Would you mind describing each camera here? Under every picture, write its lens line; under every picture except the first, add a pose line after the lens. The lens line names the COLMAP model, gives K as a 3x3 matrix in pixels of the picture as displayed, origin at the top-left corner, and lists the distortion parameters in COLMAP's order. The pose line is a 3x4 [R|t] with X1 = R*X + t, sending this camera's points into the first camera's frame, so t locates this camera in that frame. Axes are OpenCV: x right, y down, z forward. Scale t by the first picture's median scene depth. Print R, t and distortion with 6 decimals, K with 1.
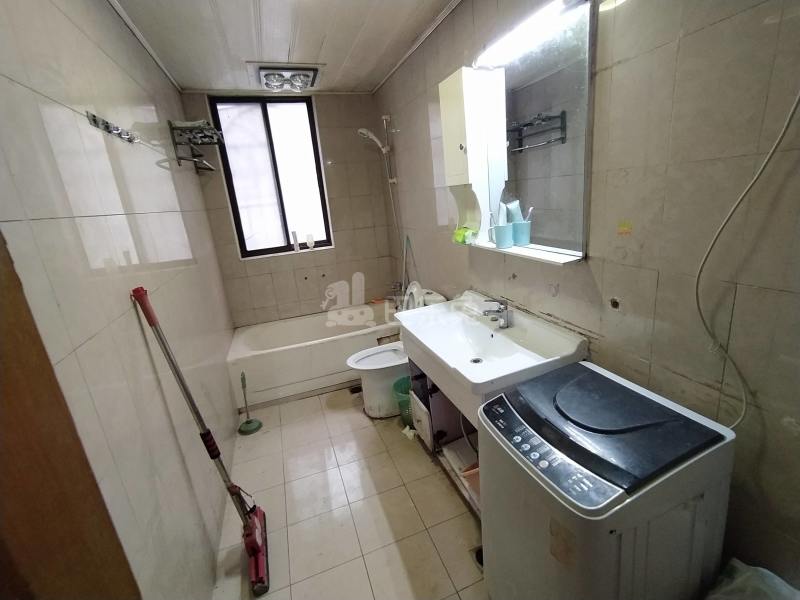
lens RADIAL K [[373.7, 0, 412.9], [0, 373.7, 292.7], [0, 0, 1]] dist [-0.030942, 0.026228]
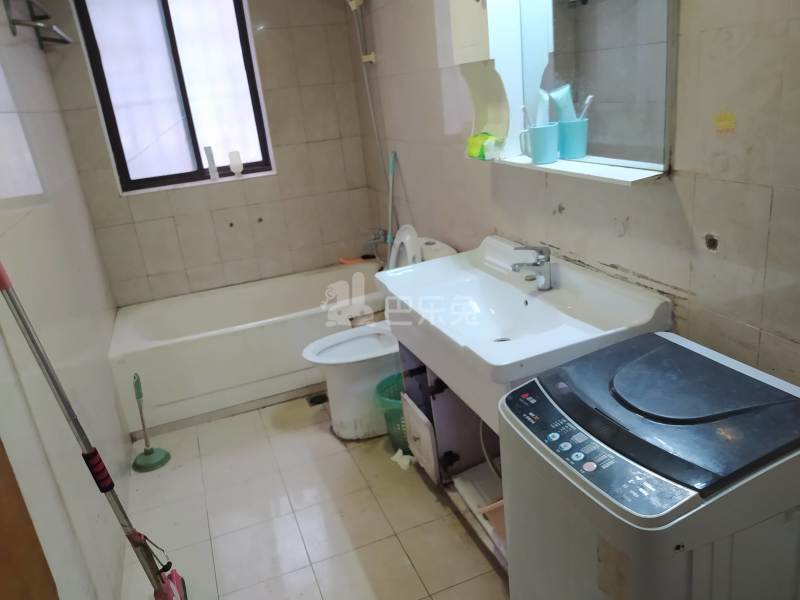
lens RADIAL K [[619.9, 0, 407.6], [0, 619.9, 301.2], [0, 0, 1]] dist [0.133124, -0.240000]
pose [[0.999839, -0.017690, -0.003055, 0.008246], [0.017869, 0.997002, 0.075284, 0.023960], [0.001714, -0.075326, 0.997157, -0.066672]]
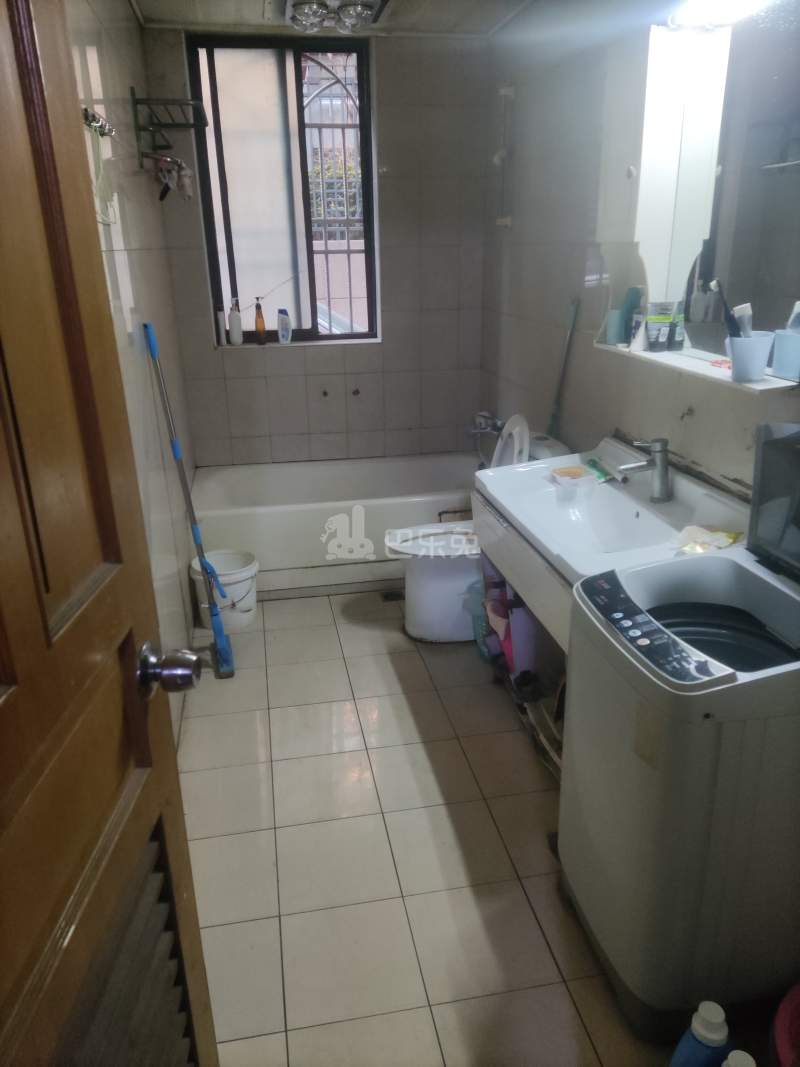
lens RADIAL K [[796.0, 0, 405.8], [0, 796.0, 530.8], [0, 0, 1]] dist [0.094572, -0.087529]
pose [[0.982511, 0.125385, -0.137663, 0.032364], [-0.112611, 0.988895, 0.096984, 0.057829], [0.148295, -0.079785, 0.985720, -0.279950]]
